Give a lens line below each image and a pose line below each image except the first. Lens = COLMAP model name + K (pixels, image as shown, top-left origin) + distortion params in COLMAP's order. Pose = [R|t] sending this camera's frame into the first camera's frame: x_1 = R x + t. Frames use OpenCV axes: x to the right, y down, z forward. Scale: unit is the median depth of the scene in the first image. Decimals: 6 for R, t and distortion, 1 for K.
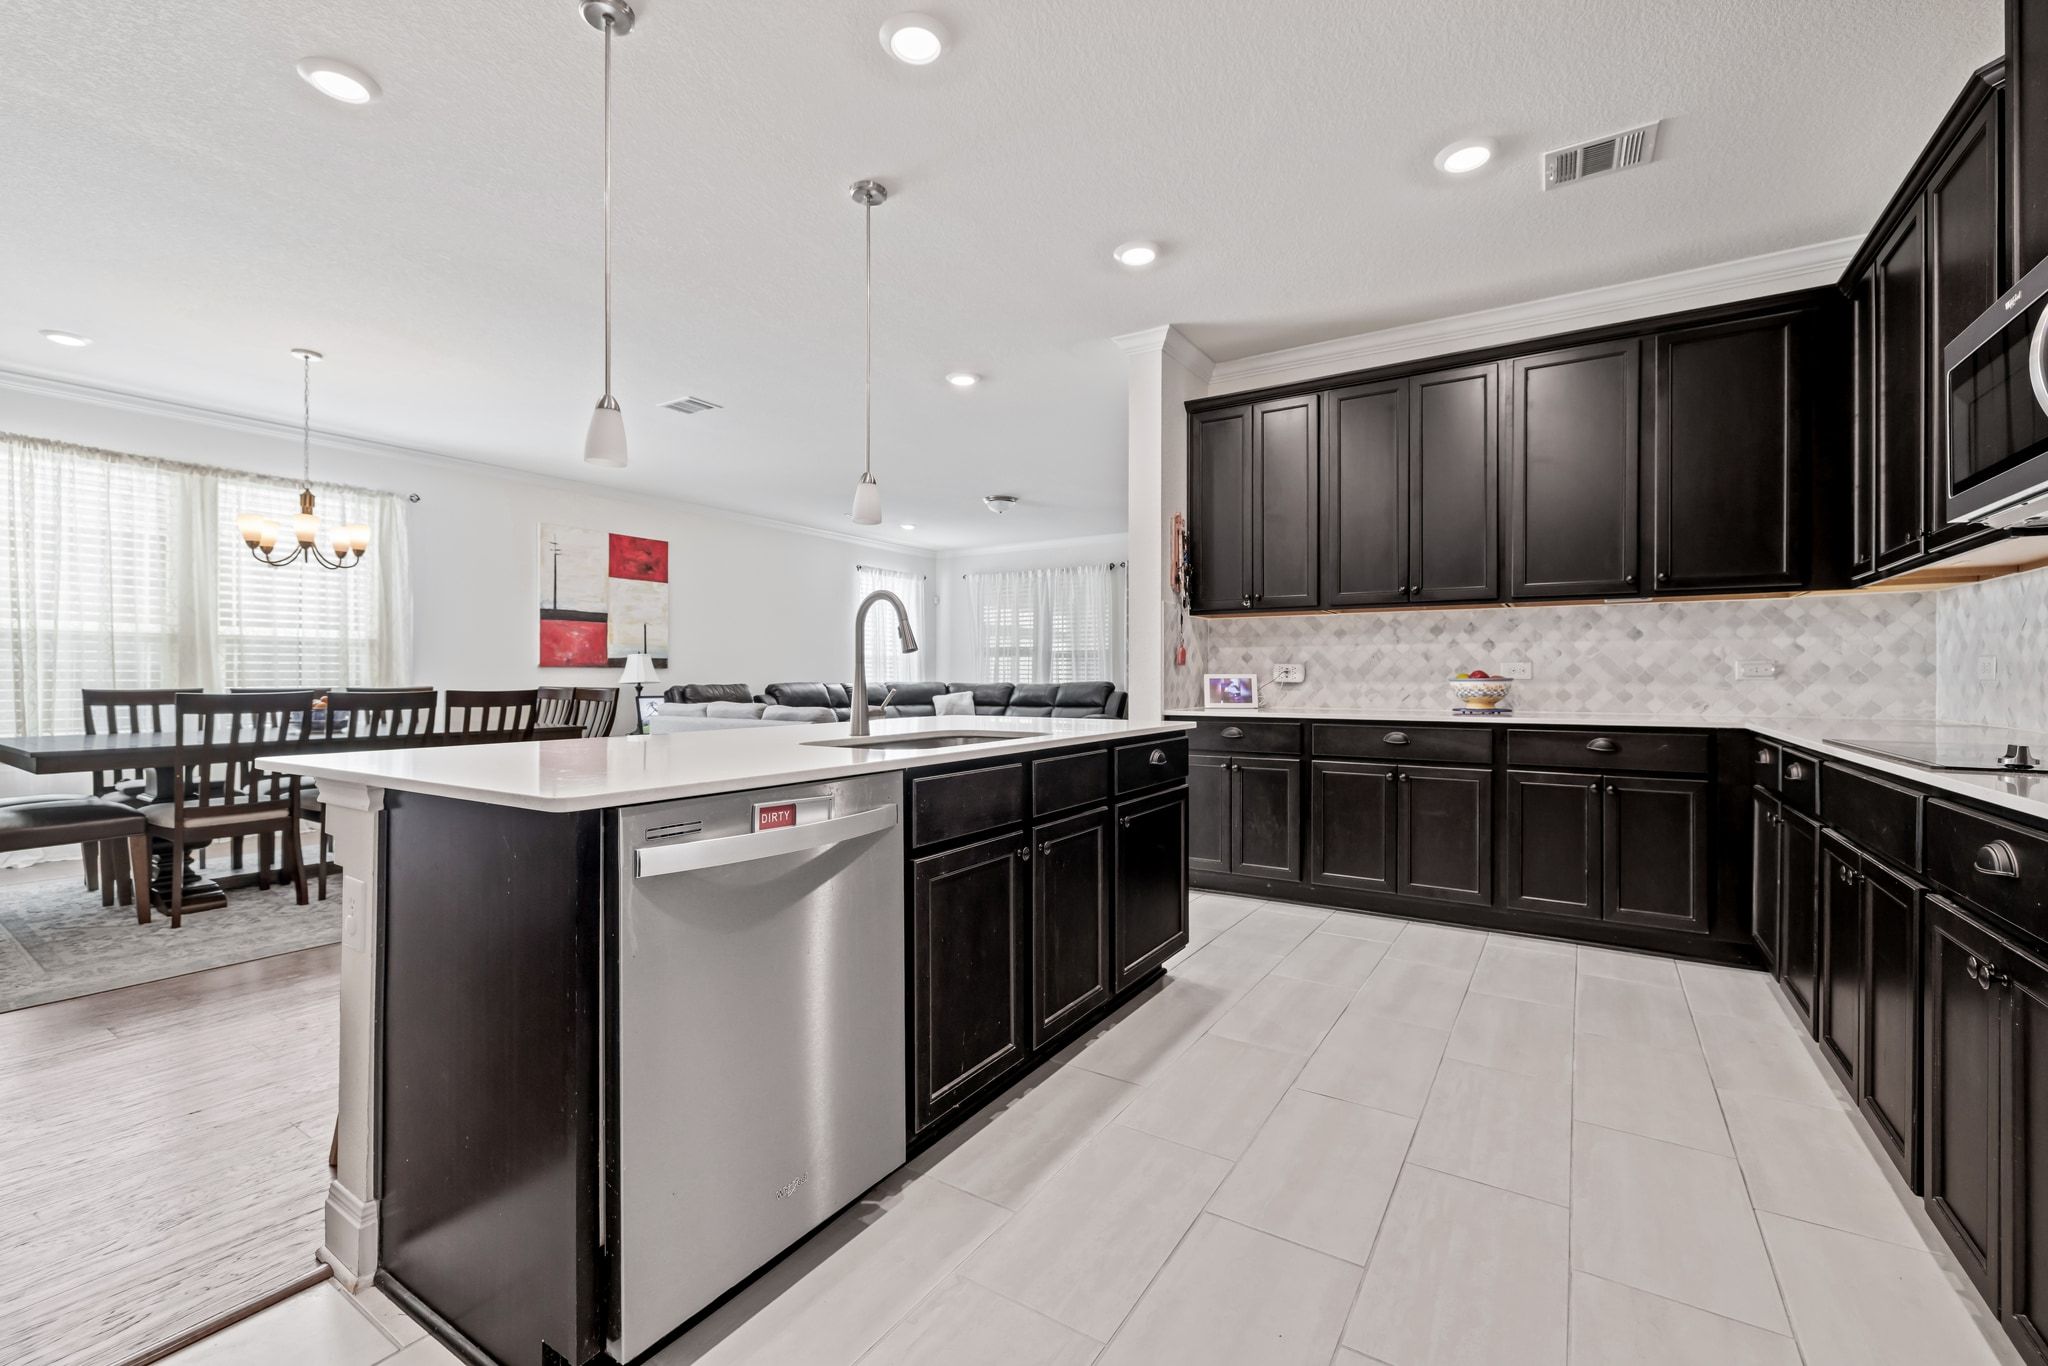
lens RADIAL K [[858.6, 0, 1035.2], [0, 858.6, 680.2], [0, 0, 1]] dist [-0.003363, -0.000536]
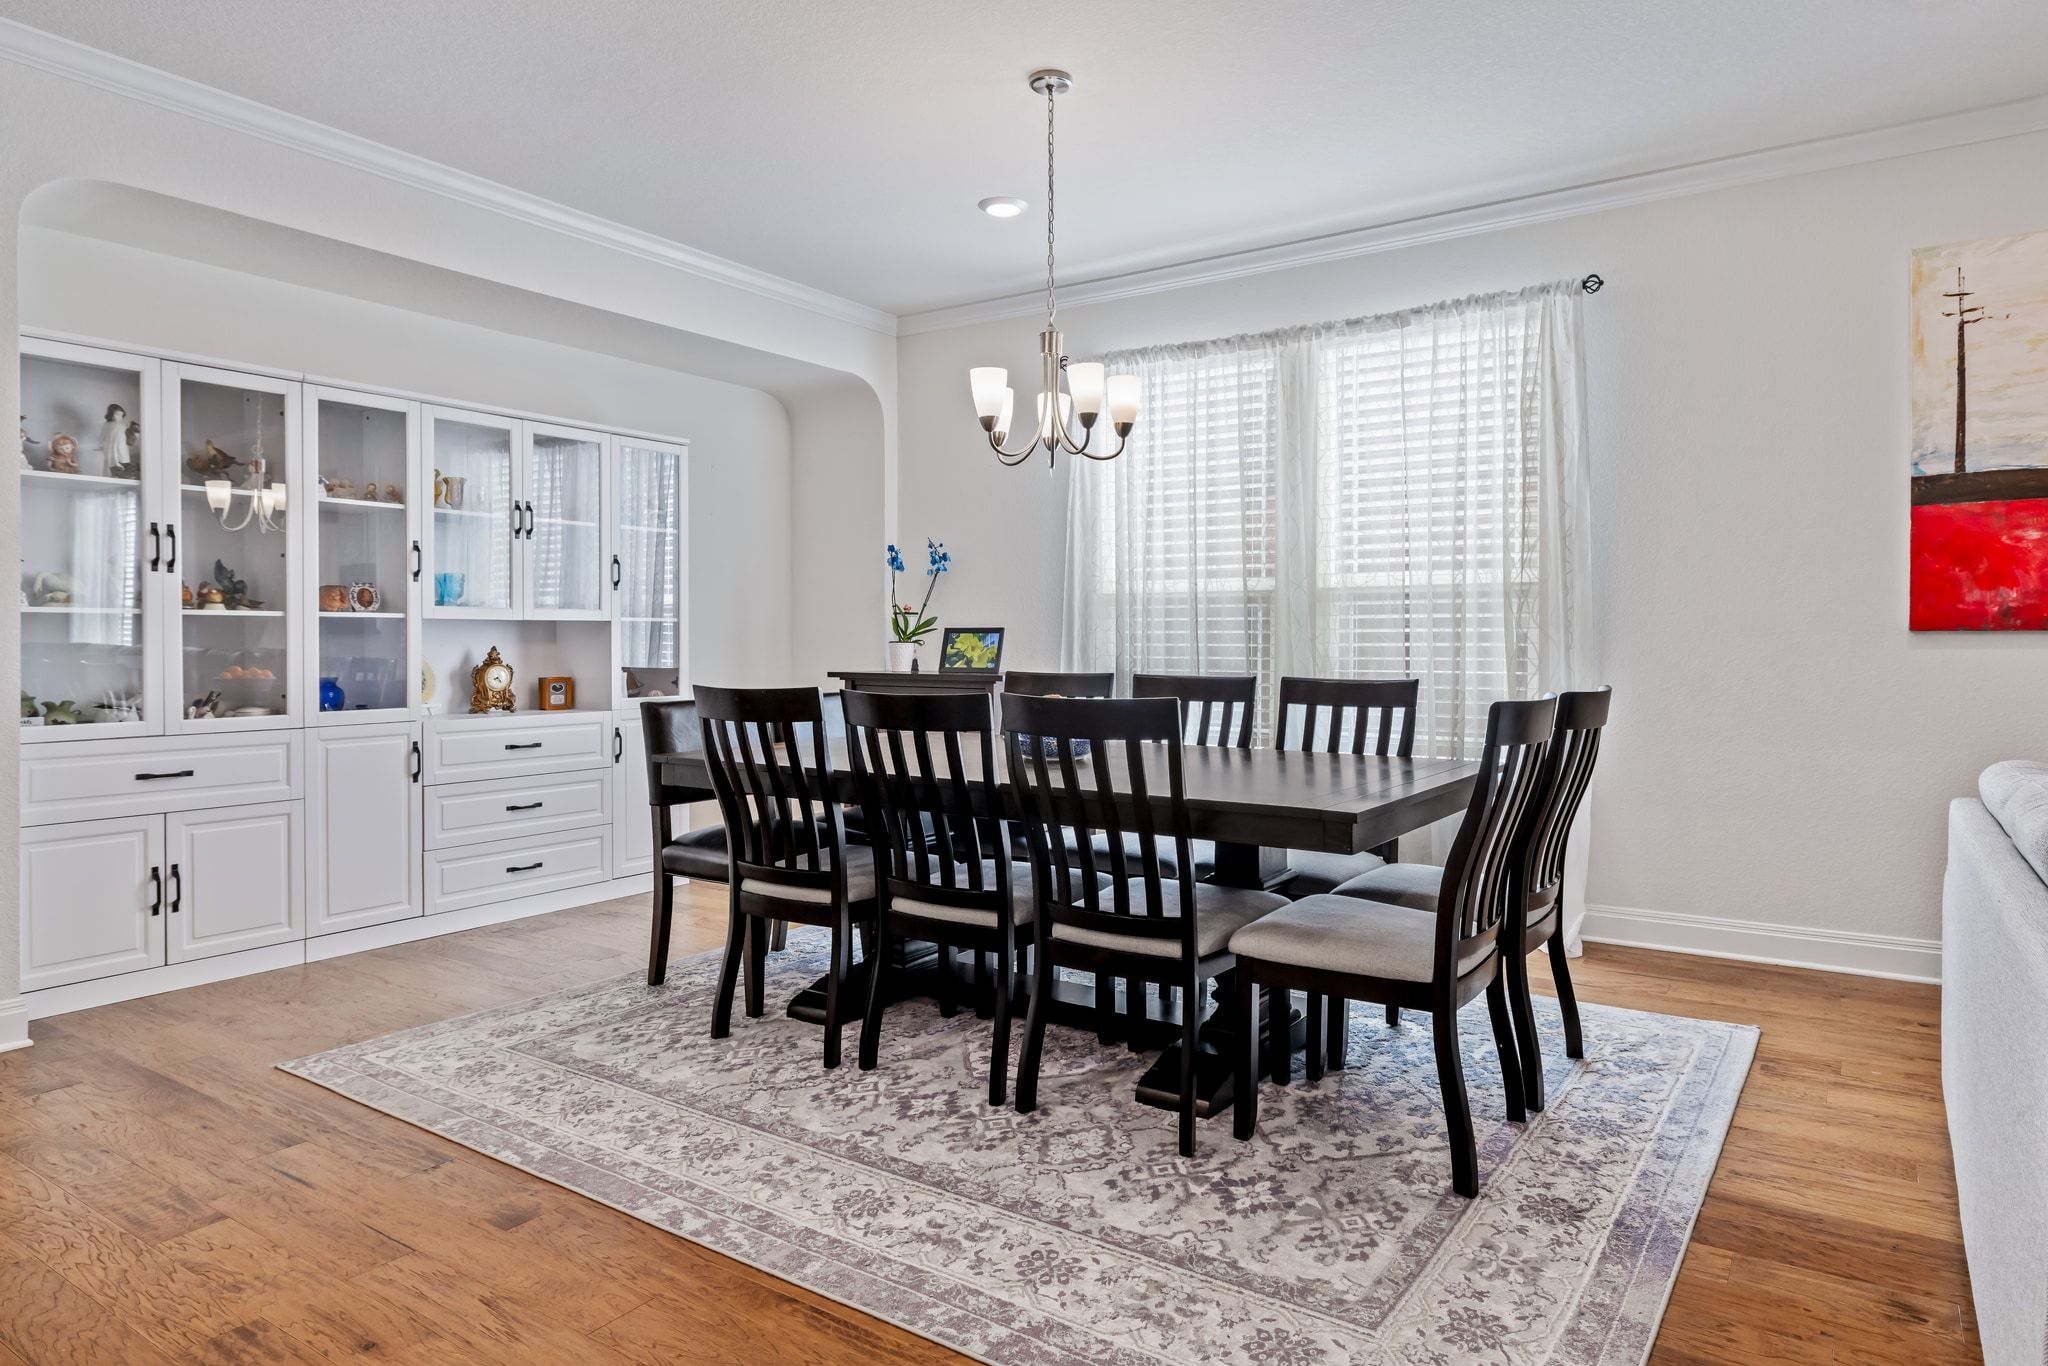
lens RADIAL K [[1193.7, 0, 1036.0], [0, 1193.7, 668.9], [0, 0, 1]] dist [-0.001339, -0.002304]
pose [[-0.012576, 0.019201, -0.999737, -0.053643], [-0.005143, 0.999801, 0.019267, -0.008628], [0.999908, 0.005384, -0.012475, 0.753403]]
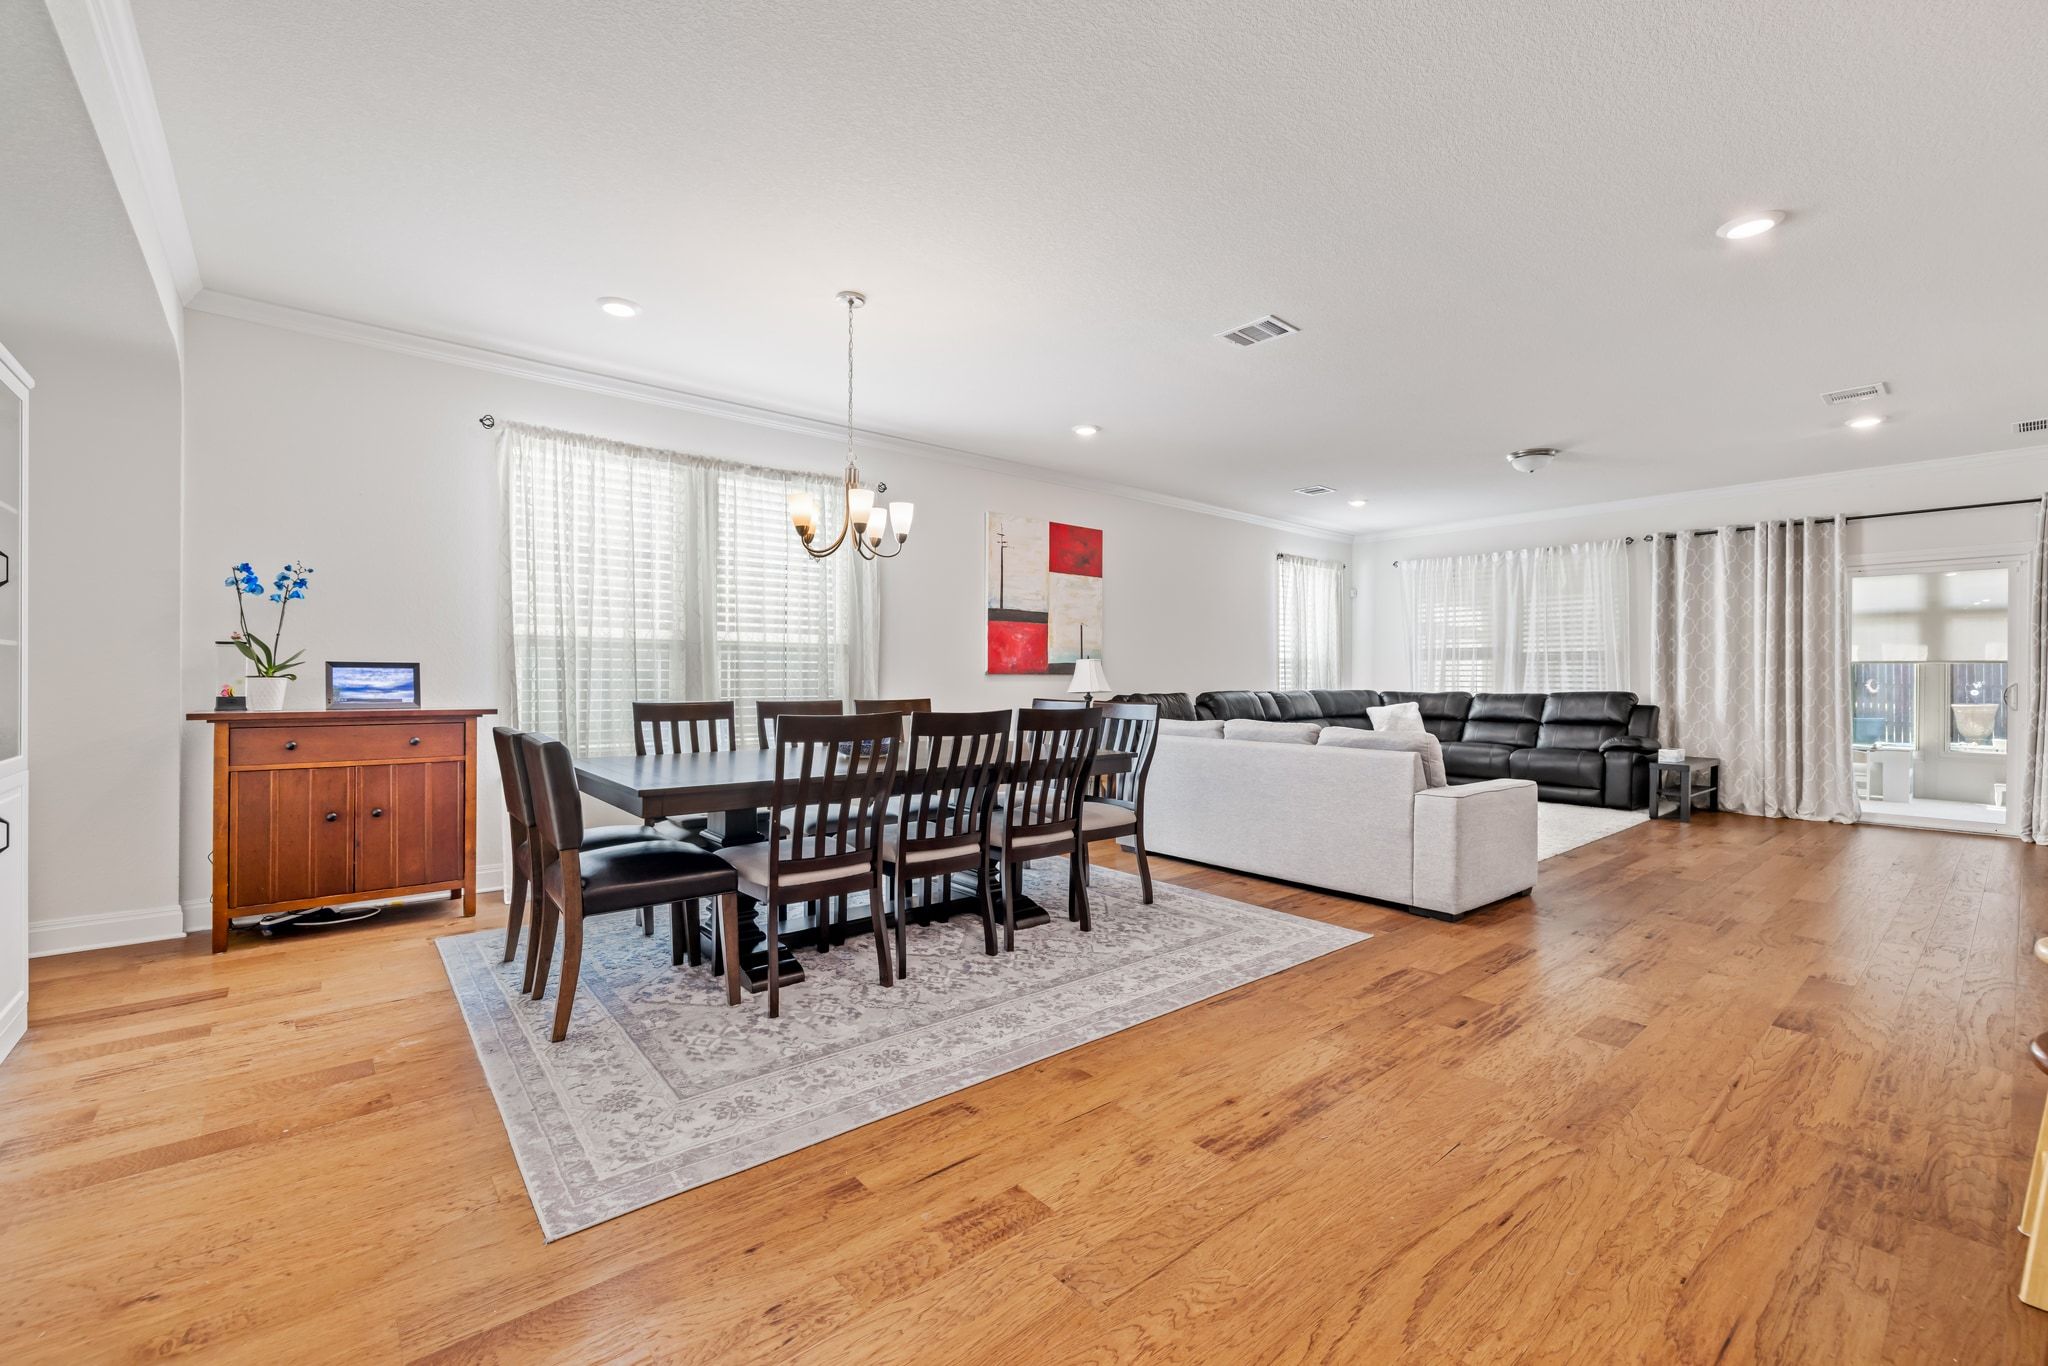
lens RADIAL K [[858.6, 0, 1032.6], [0, 858.6, 685.5], [0, 0, 1]] dist [-0.003363, -0.000536]
pose [[0.956183, 0.004938, -0.292727, -0.330849], [-0.003840, 0.999983, 0.004326, -0.009233], [0.292744, -0.003012, 0.956186, 0.194358]]
